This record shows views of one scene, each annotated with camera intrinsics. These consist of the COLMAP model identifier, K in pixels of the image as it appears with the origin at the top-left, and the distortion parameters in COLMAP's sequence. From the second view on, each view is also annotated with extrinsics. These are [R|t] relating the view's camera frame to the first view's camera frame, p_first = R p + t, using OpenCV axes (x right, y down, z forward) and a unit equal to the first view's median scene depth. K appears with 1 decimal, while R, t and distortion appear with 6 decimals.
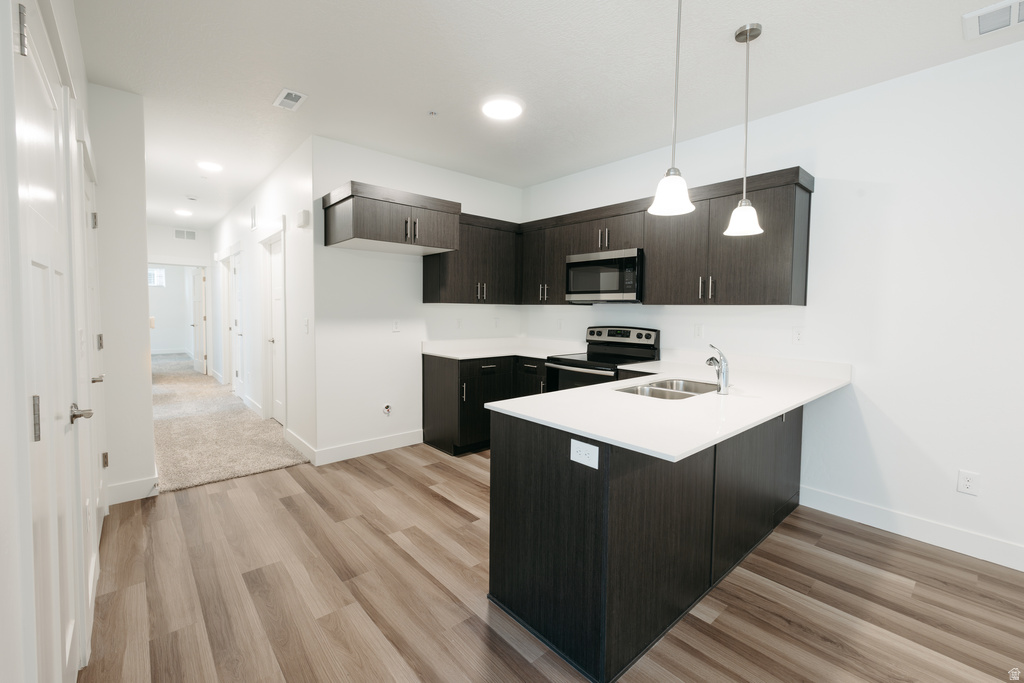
lens RADIAL K [[433.3, 0, 515.7], [0, 433.3, 328.6], [0, 0, 1]] dist [-0.001044, -0.000054]
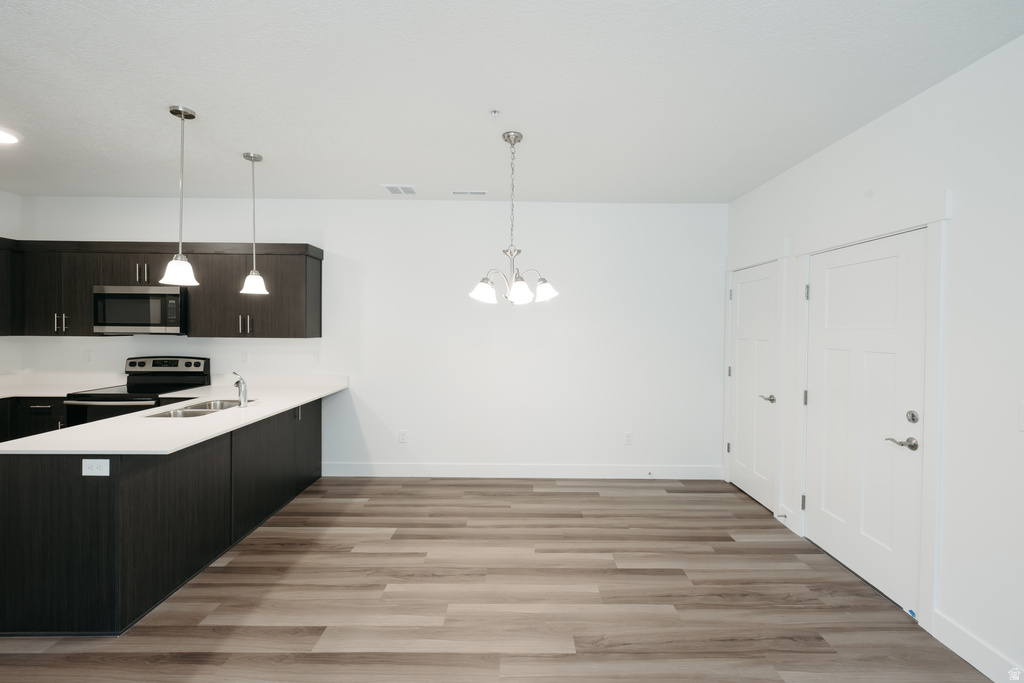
lens RADIAL K [[438.1, 0, 522.3], [0, 438.1, 332.5], [0, 0, 1]] dist [0.000717, 0.000137]
pose [[0.652736, -0.017552, 0.757382, 0.000139], [0.032243, 0.999469, -0.004626, -0.034944], [-0.756899, 0.027440, 0.652956, -0.400717]]
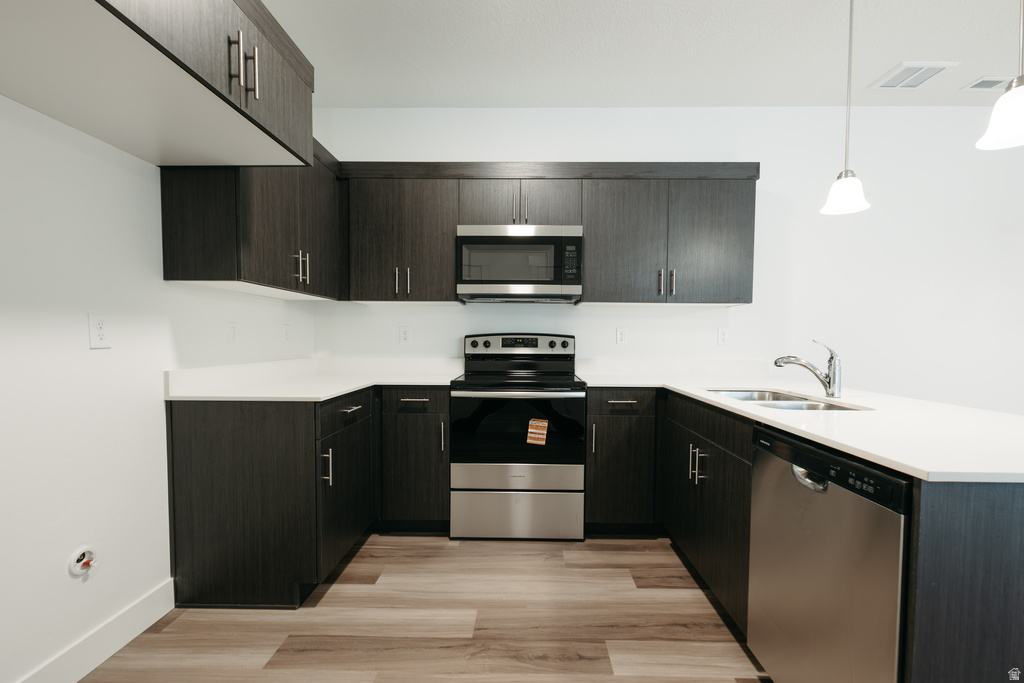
lens RADIAL K [[441.8, 0, 513.4], [0, 441.8, 355.6], [0, 0, 1]] dist [0.000346, 0.000084]
pose [[0.679118, -0.036901, 0.733101, -0.374610], [0.032674, 0.999265, 0.020031, 0.020857], [-0.733301, 0.010350, 0.679825, 0.573069]]
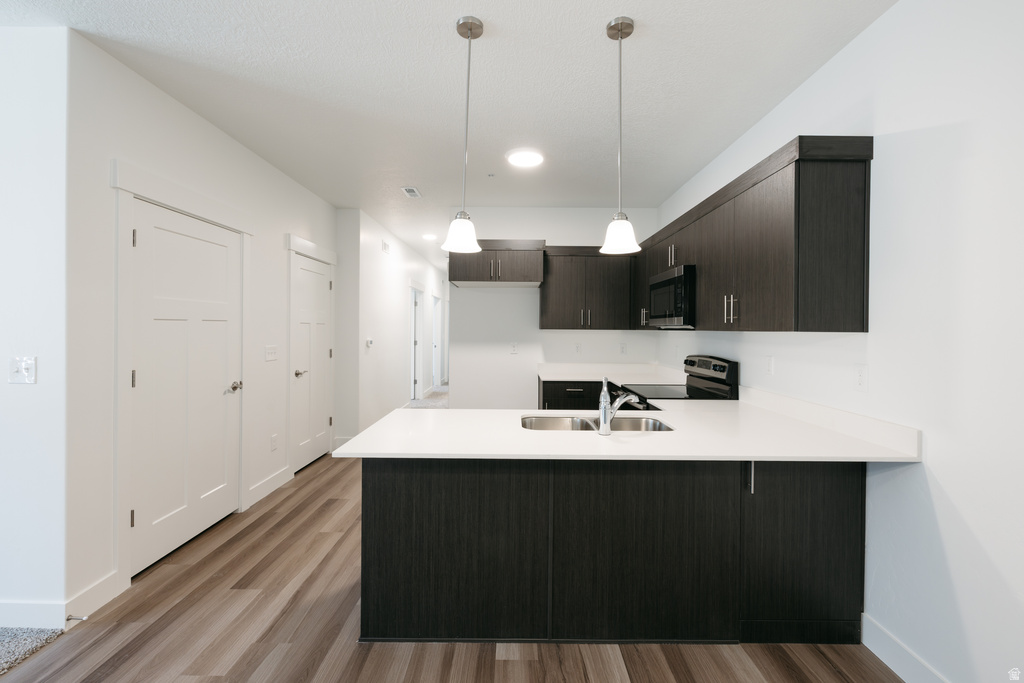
lens RADIAL K [[433.3, 0, 515.7], [0, 433.3, 328.6], [0, 0, 1]] dist [-0.001044, -0.000054]
pose [[0.746203, -0.006915, -0.665682, 0.611886], [-0.028054, 0.998731, -0.041823, -0.013875], [0.665127, 0.049884, 0.745062, 0.140935]]
